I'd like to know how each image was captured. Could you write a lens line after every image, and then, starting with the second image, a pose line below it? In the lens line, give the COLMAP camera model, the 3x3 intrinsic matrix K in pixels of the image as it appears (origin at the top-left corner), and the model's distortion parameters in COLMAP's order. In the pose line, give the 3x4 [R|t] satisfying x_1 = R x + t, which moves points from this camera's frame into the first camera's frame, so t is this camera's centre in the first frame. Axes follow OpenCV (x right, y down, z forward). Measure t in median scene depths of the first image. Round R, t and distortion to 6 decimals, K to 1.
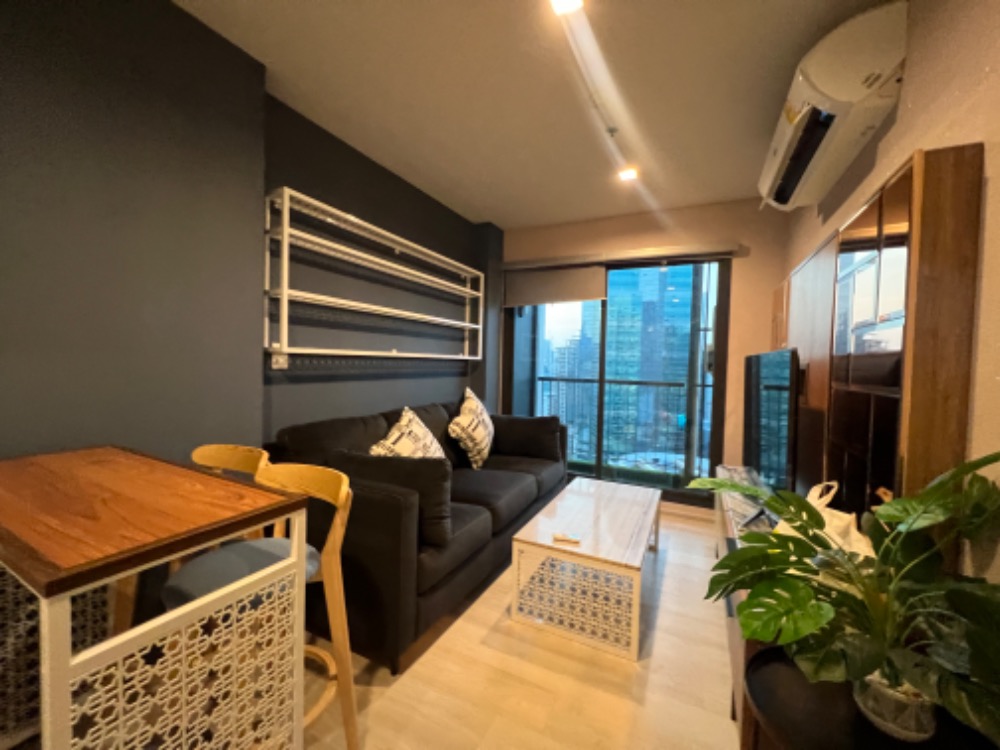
lens RADIAL K [[397.7, 0, 500.0], [0, 397.7, 375.0], [0, 0, 1]] dist [-0.002679, 0.000304]
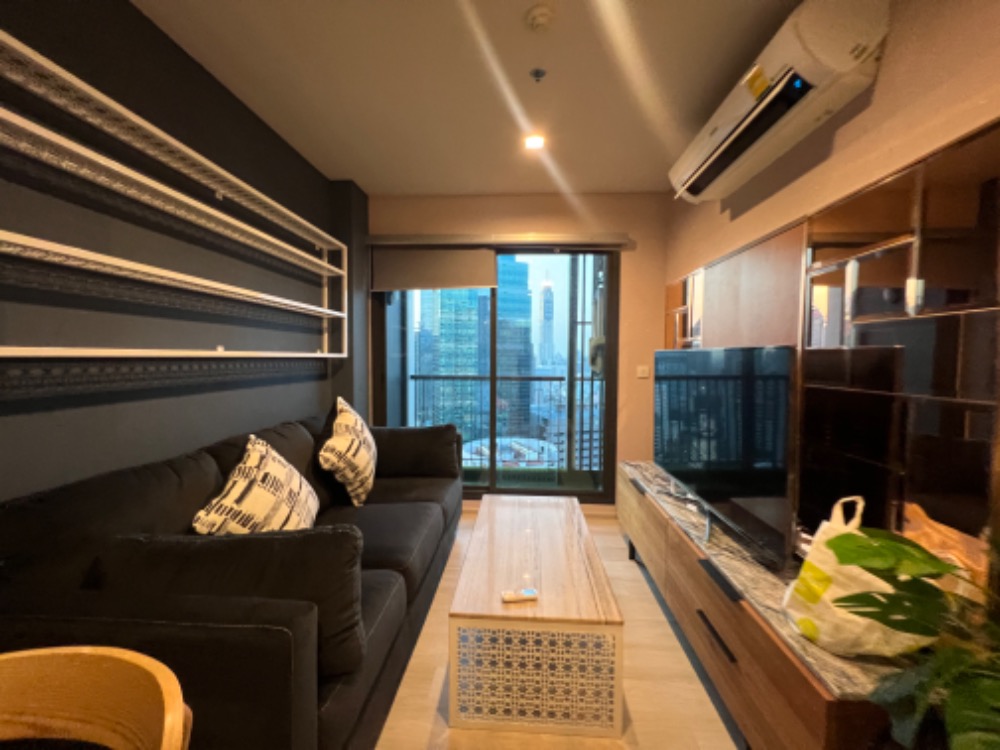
lens RADIAL K [[397.7, 0, 500.0], [0, 397.7, 375.0], [0, 0, 1]] dist [-0.002679, 0.000304]
pose [[0.921253, -0.035365, 0.387352, -0.120199], [0.028136, 0.999308, 0.024320, -0.023810], [-0.387944, -0.011506, 0.921611, 0.269947]]
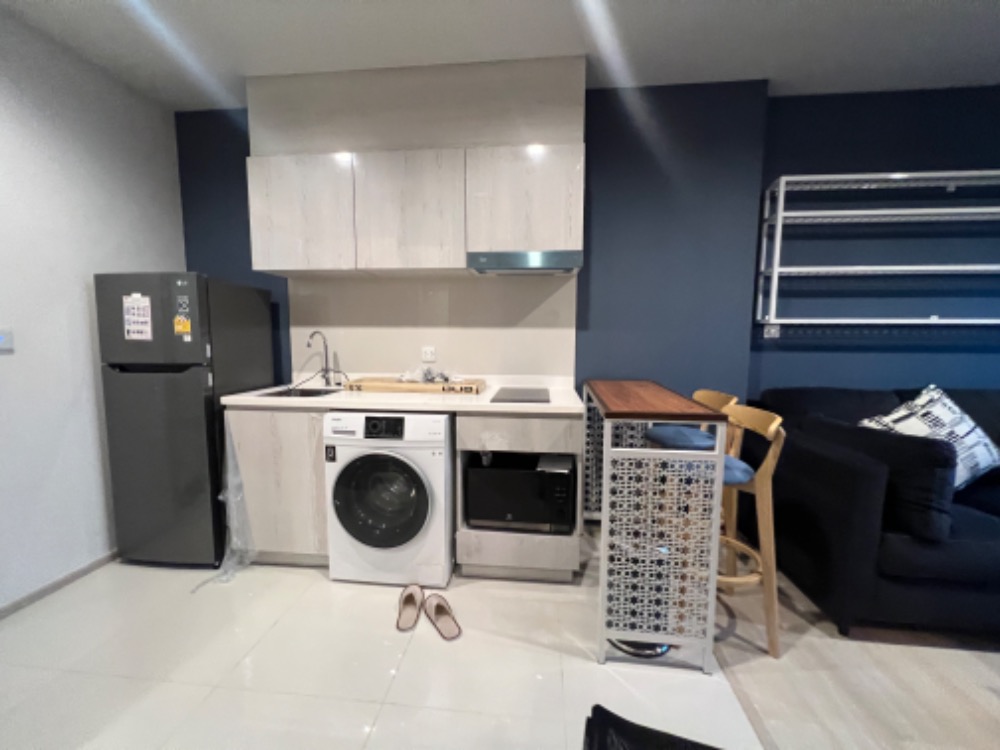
lens RADIAL K [[397.7, 0, 500.0], [0, 397.7, 375.0], [0, 0, 1]] dist [-0.002679, 0.000304]
pose [[0.350561, 0.072043, -0.933765, 0.228246], [-0.026030, 0.997401, 0.067180, 0.031198], [0.936178, 0.000755, 0.351525, -0.122957]]
